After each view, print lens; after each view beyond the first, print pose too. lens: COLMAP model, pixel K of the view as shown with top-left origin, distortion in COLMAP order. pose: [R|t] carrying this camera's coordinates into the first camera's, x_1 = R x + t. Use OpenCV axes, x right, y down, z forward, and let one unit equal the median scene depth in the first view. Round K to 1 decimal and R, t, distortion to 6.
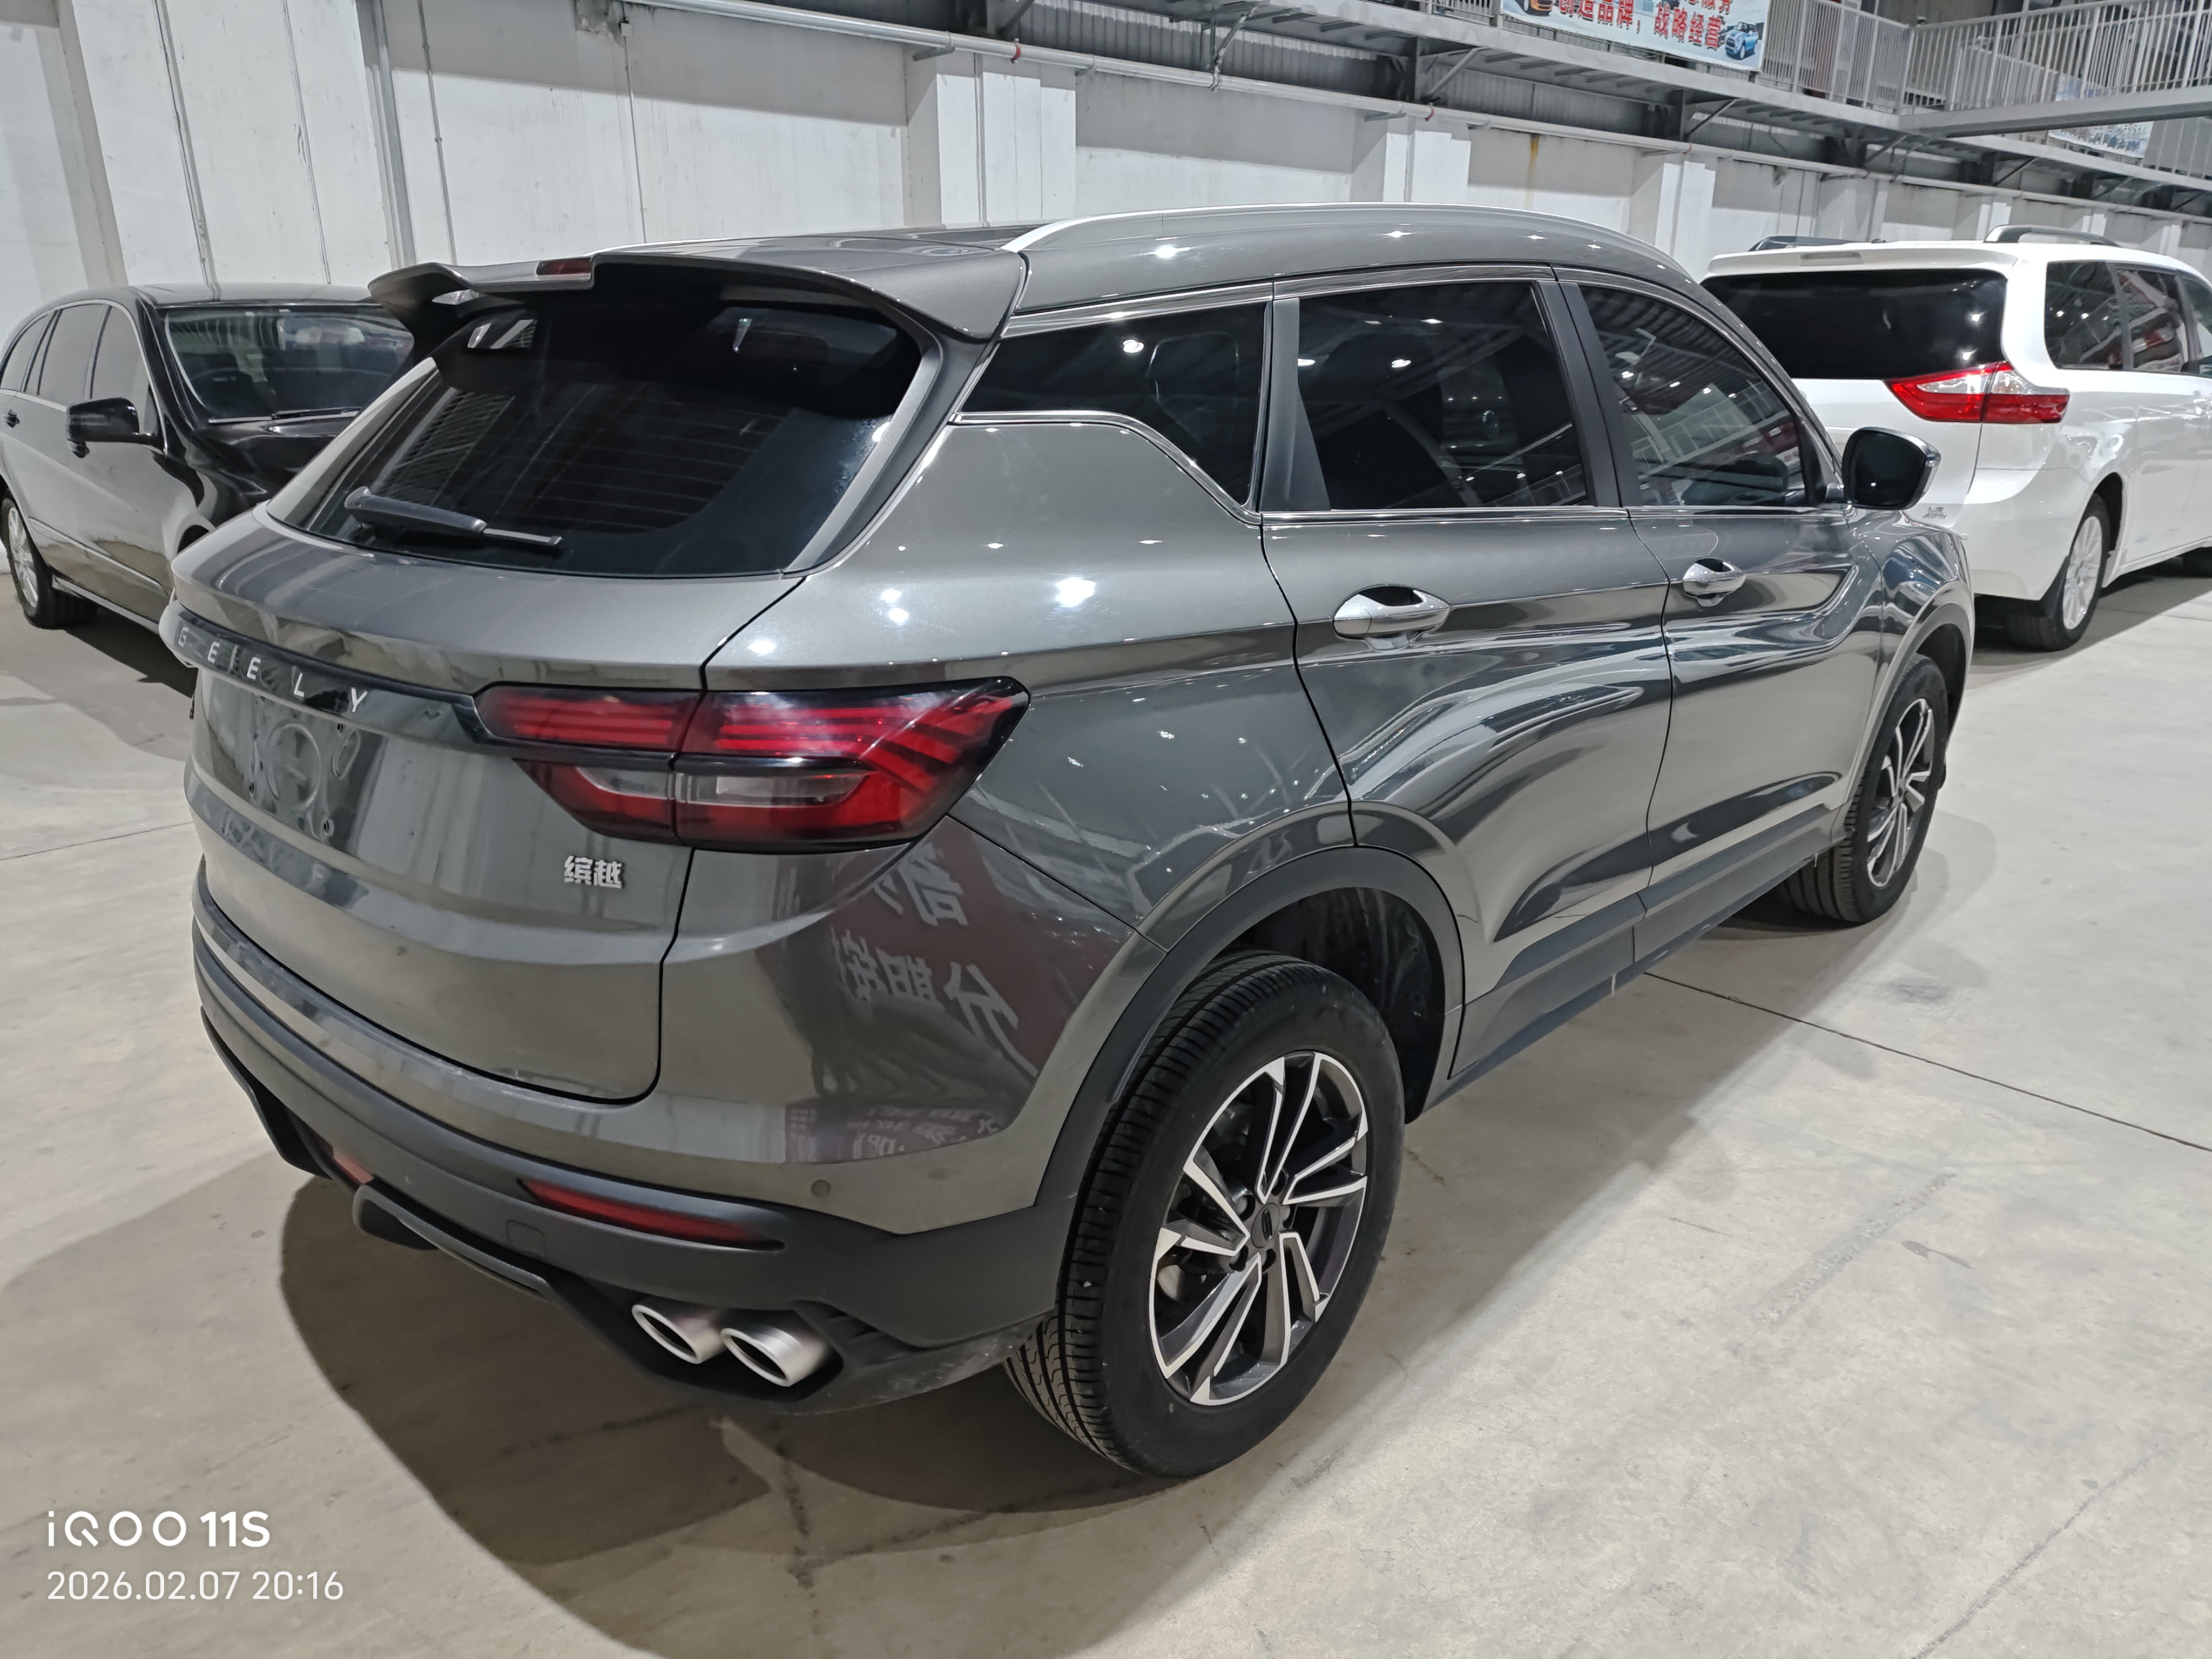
lens RADIAL K [[1538.8, 0, 1110.1], [0, 1538.8, 860.7], [0, 0, 1]] dist [-0.034702, 0.037566]
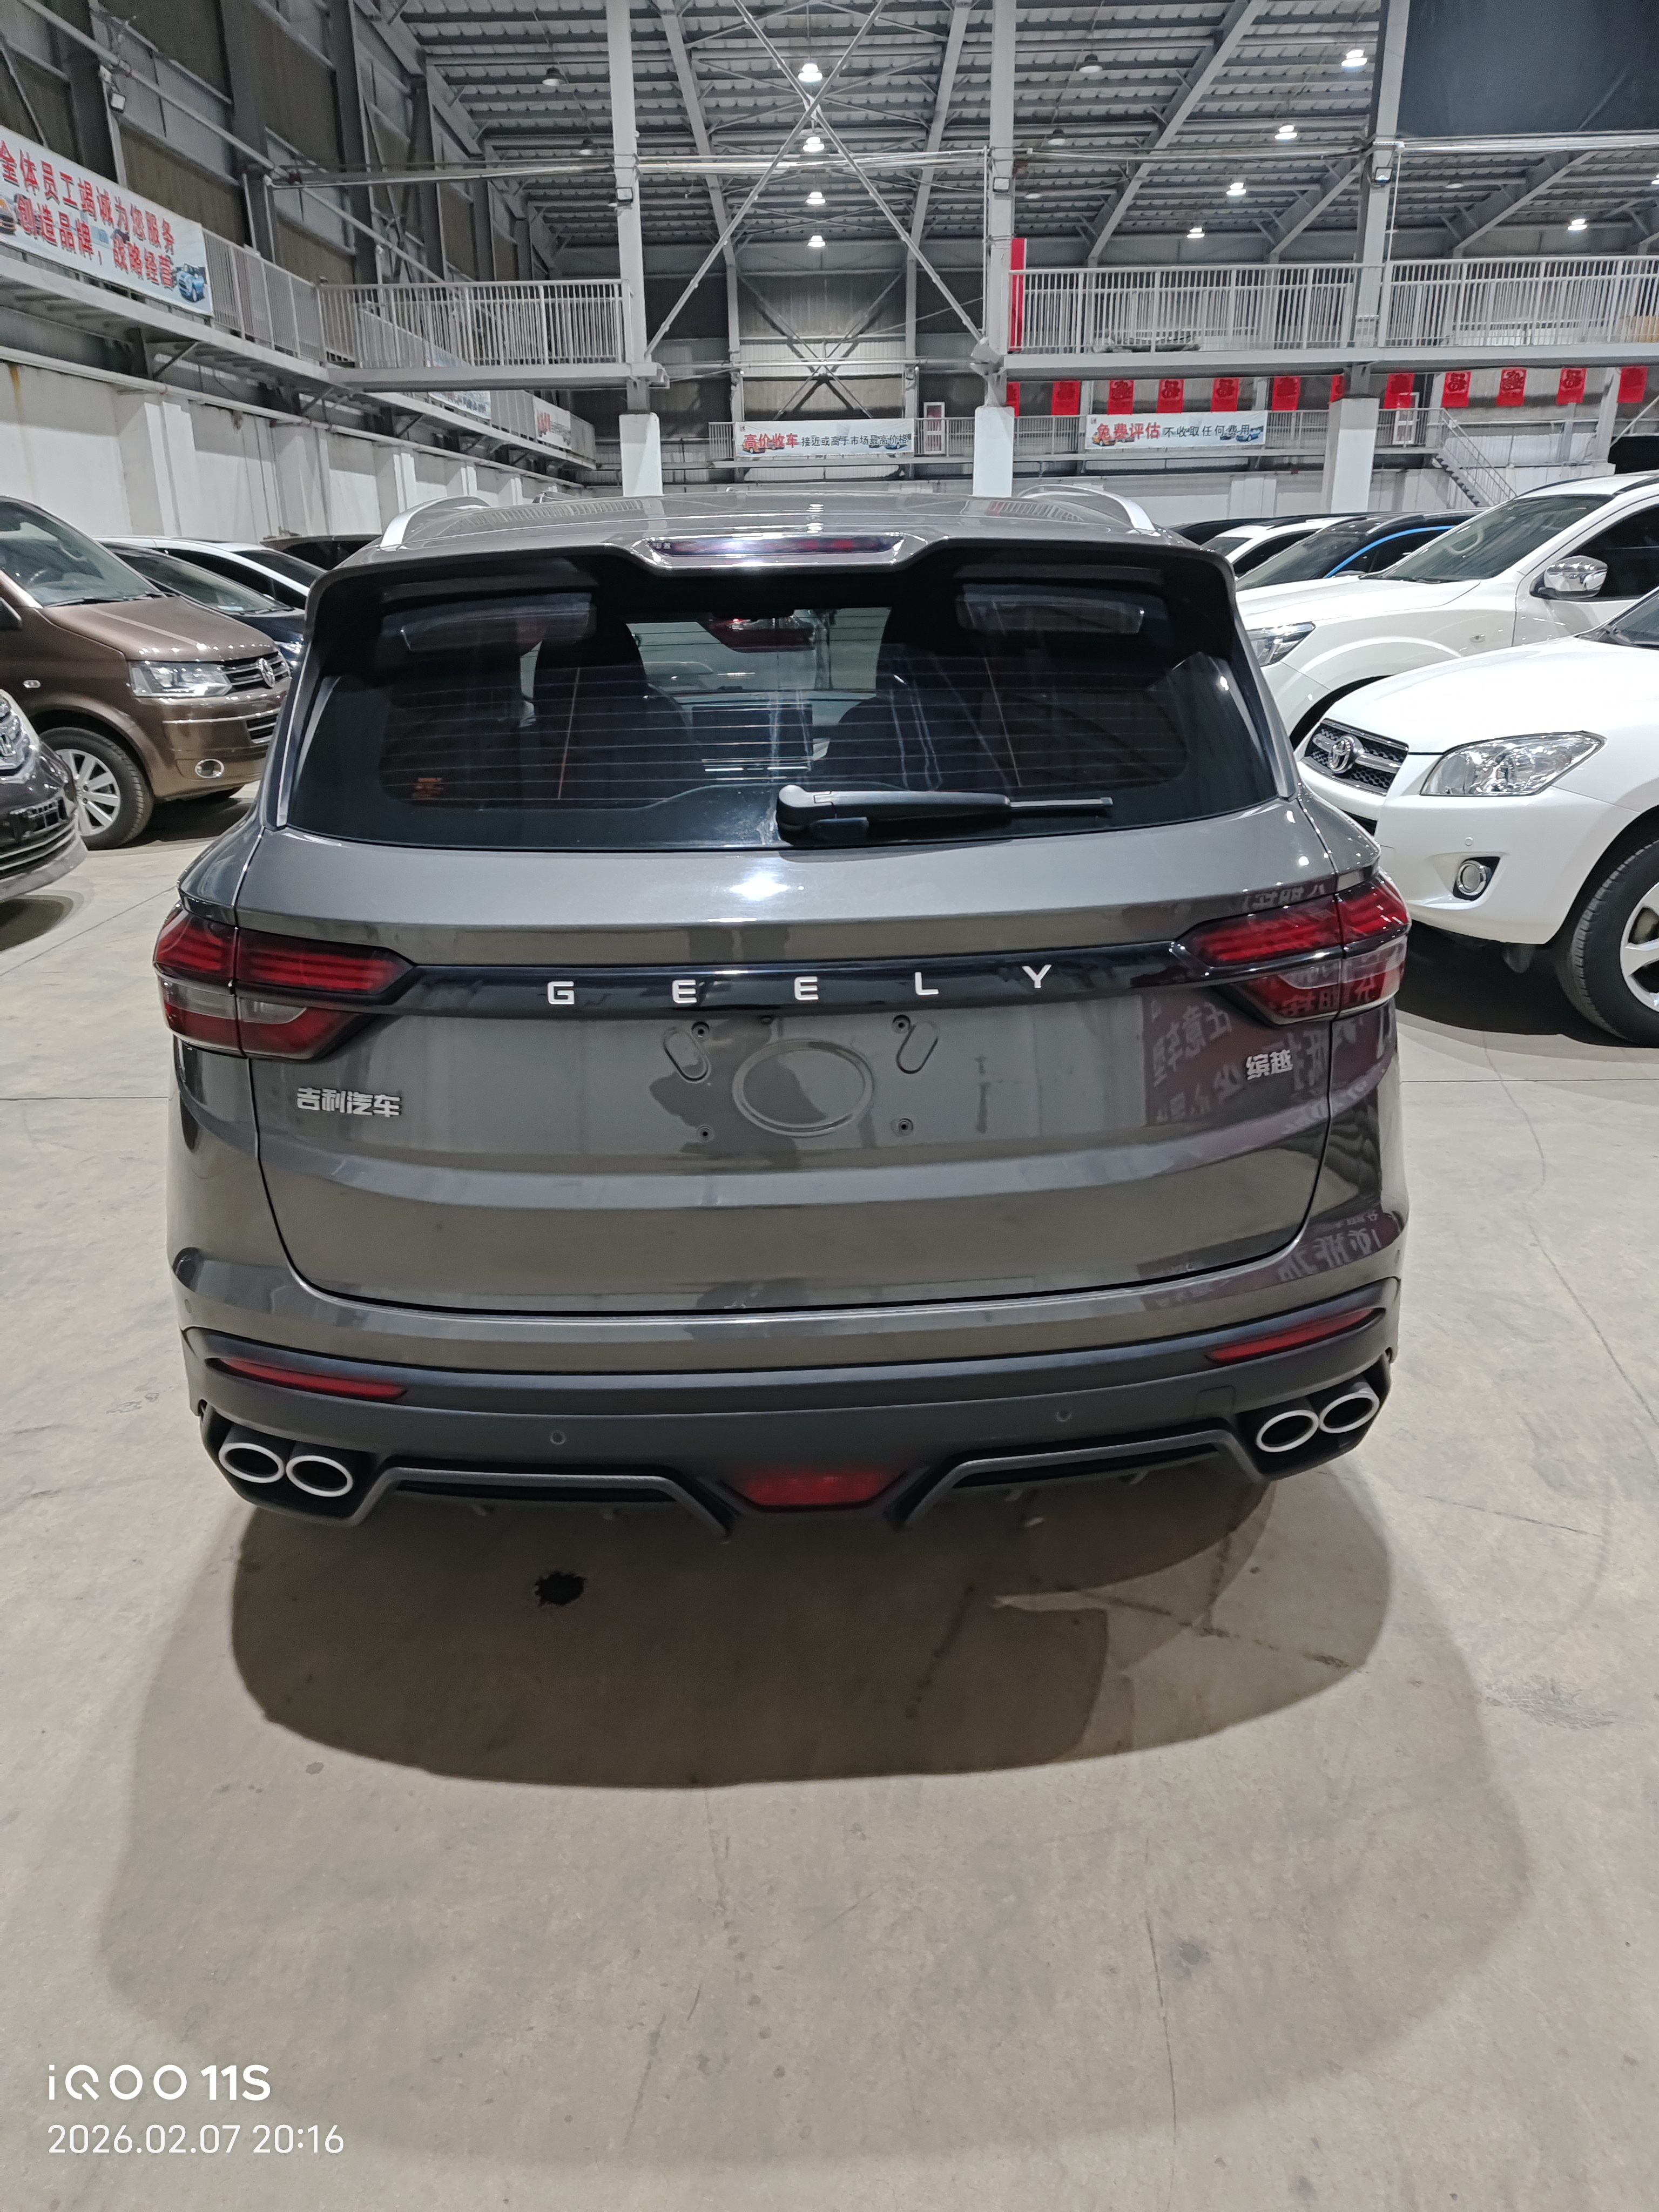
lens RADIAL K [[1519.7, 0, 821.8], [0, 1519.7, 1134.2], [0, 0, 1]] dist [-0.002752, 0.008989]
pose [[0.688246, -0.266613, 0.674711, -0.125028], [0.251680, 0.960011, 0.122621, -0.015609], [-0.680422, 0.085418, 0.727825, 0.032935]]
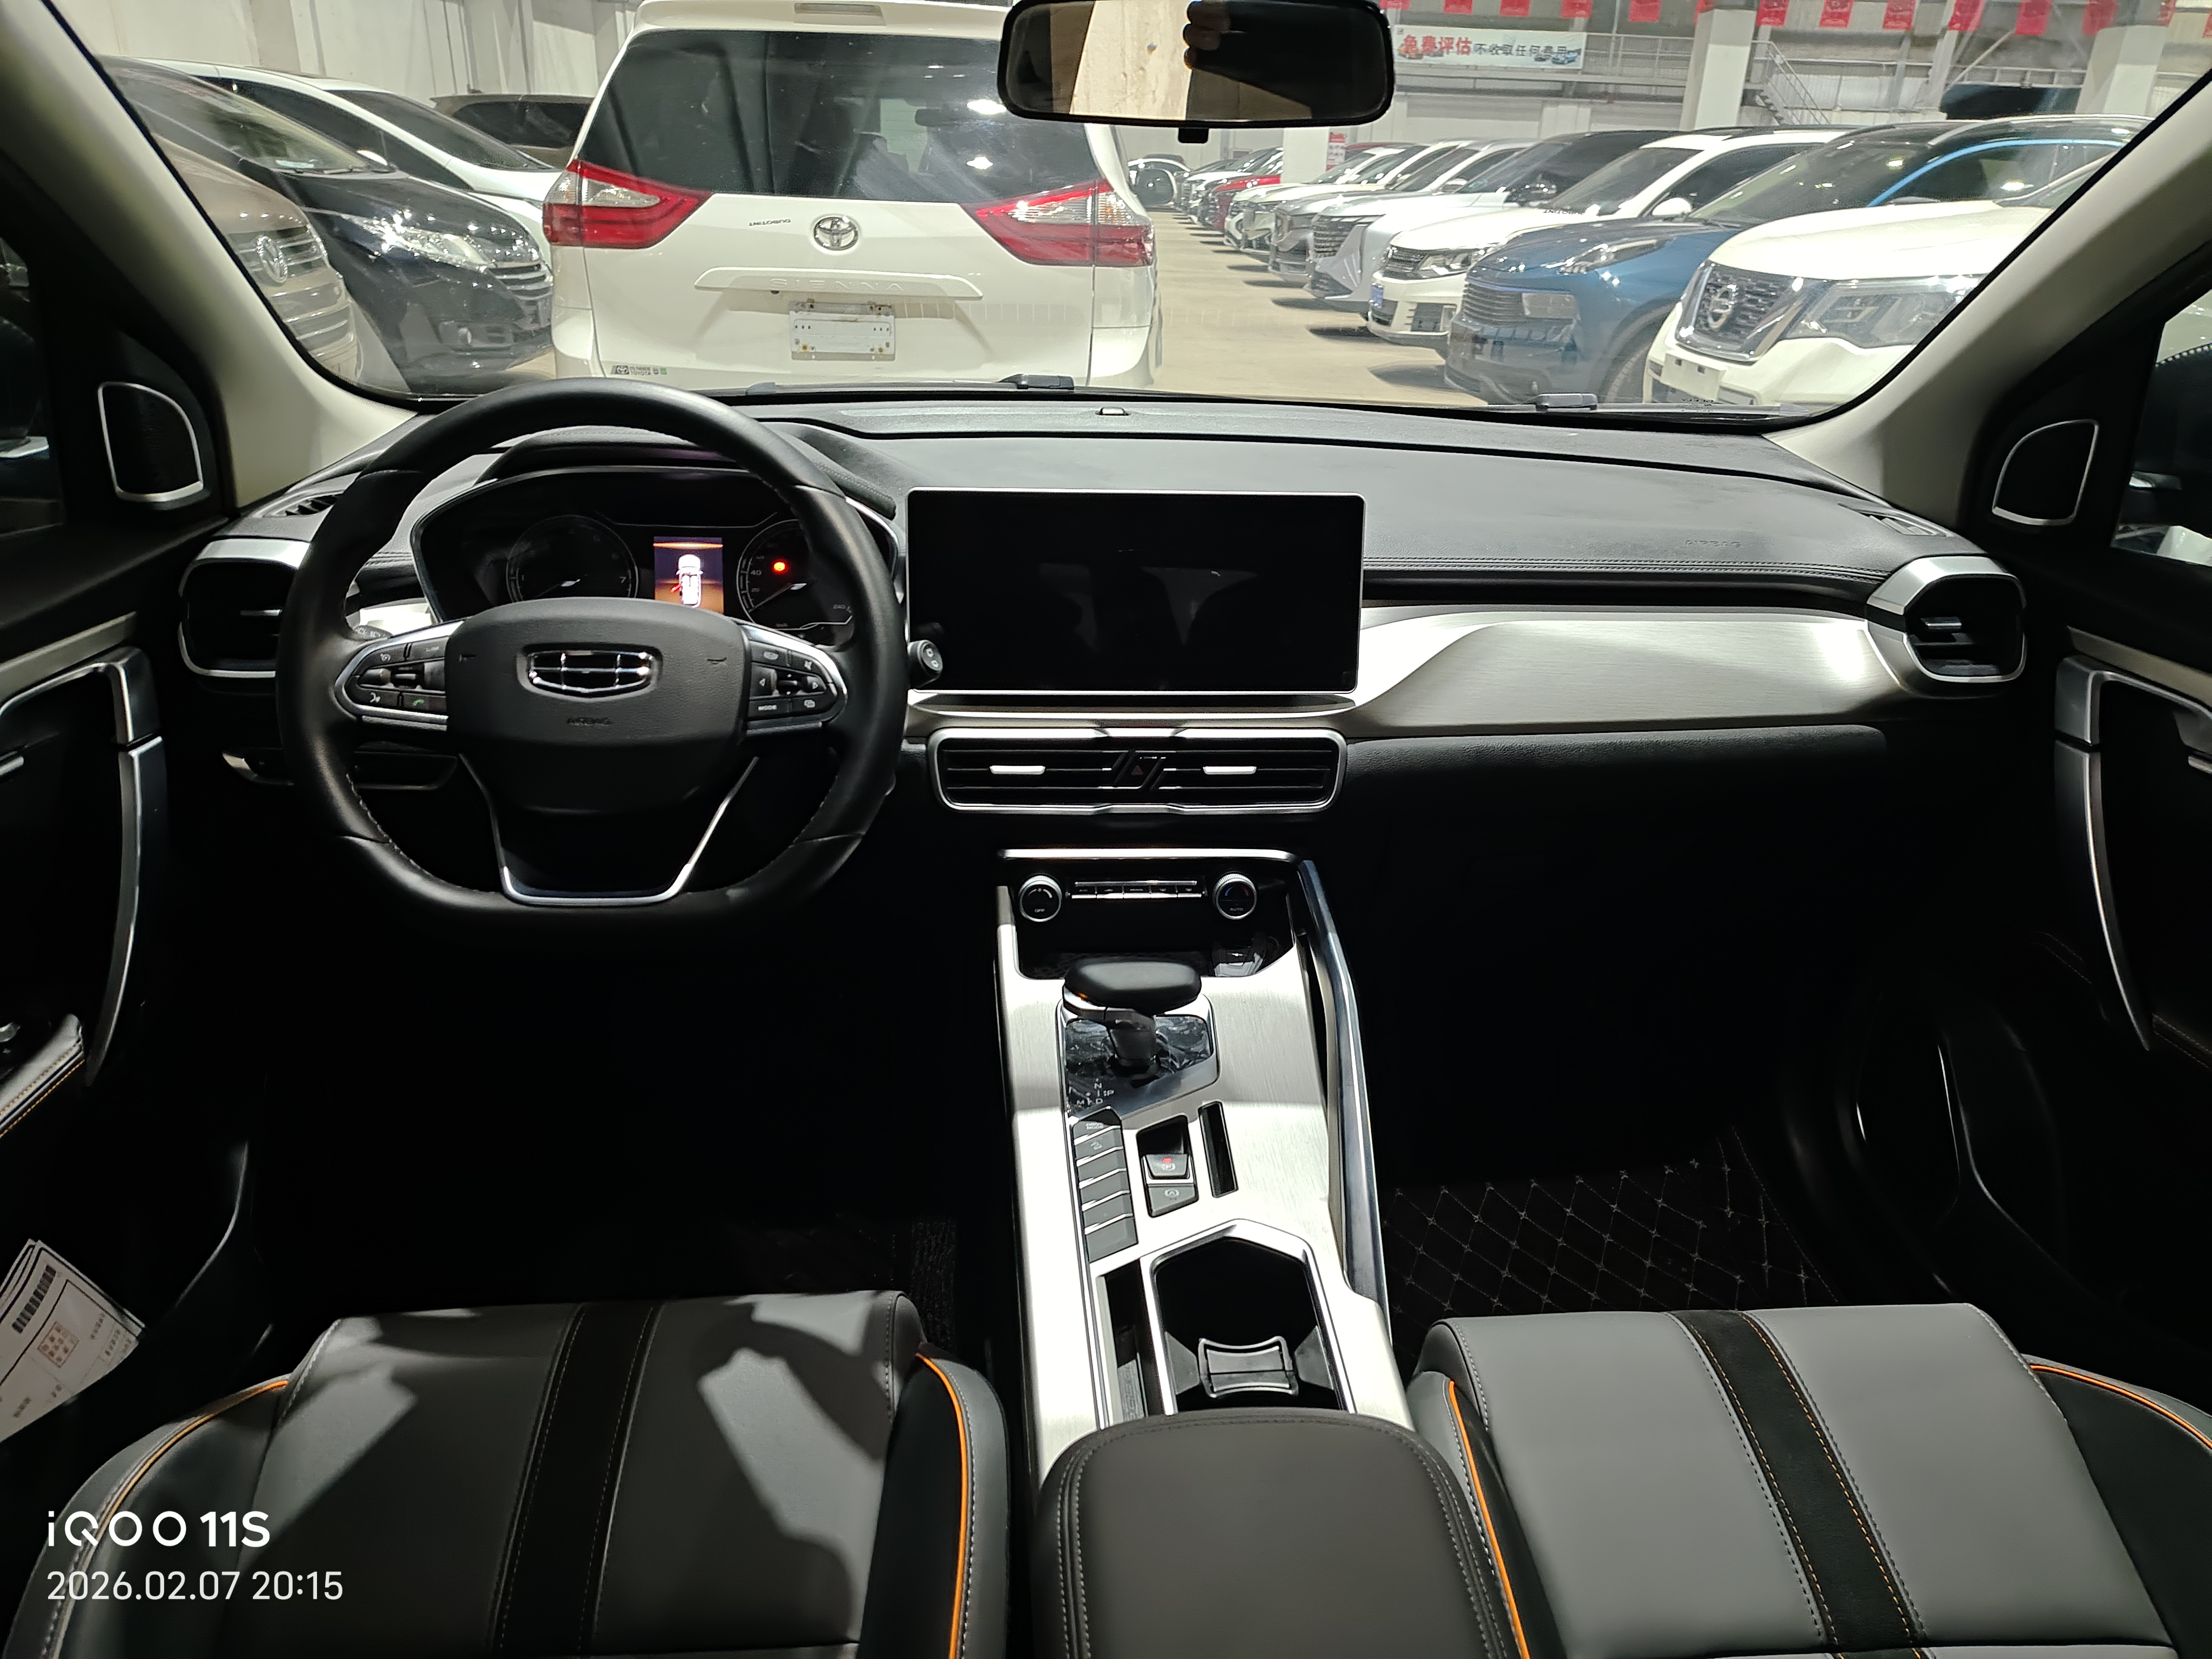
lens RADIAL K [[1519.7, 0, 1131.5], [0, 1519.7, 829.8], [0, 0, 1]] dist [-0.002752, 0.008989]
pose [[0.670603, -0.270119, 0.690889, 0.009948], [0.205962, 0.962528, 0.176408, -0.053890], [-0.712651, 0.023997, 0.701108, 0.173132]]
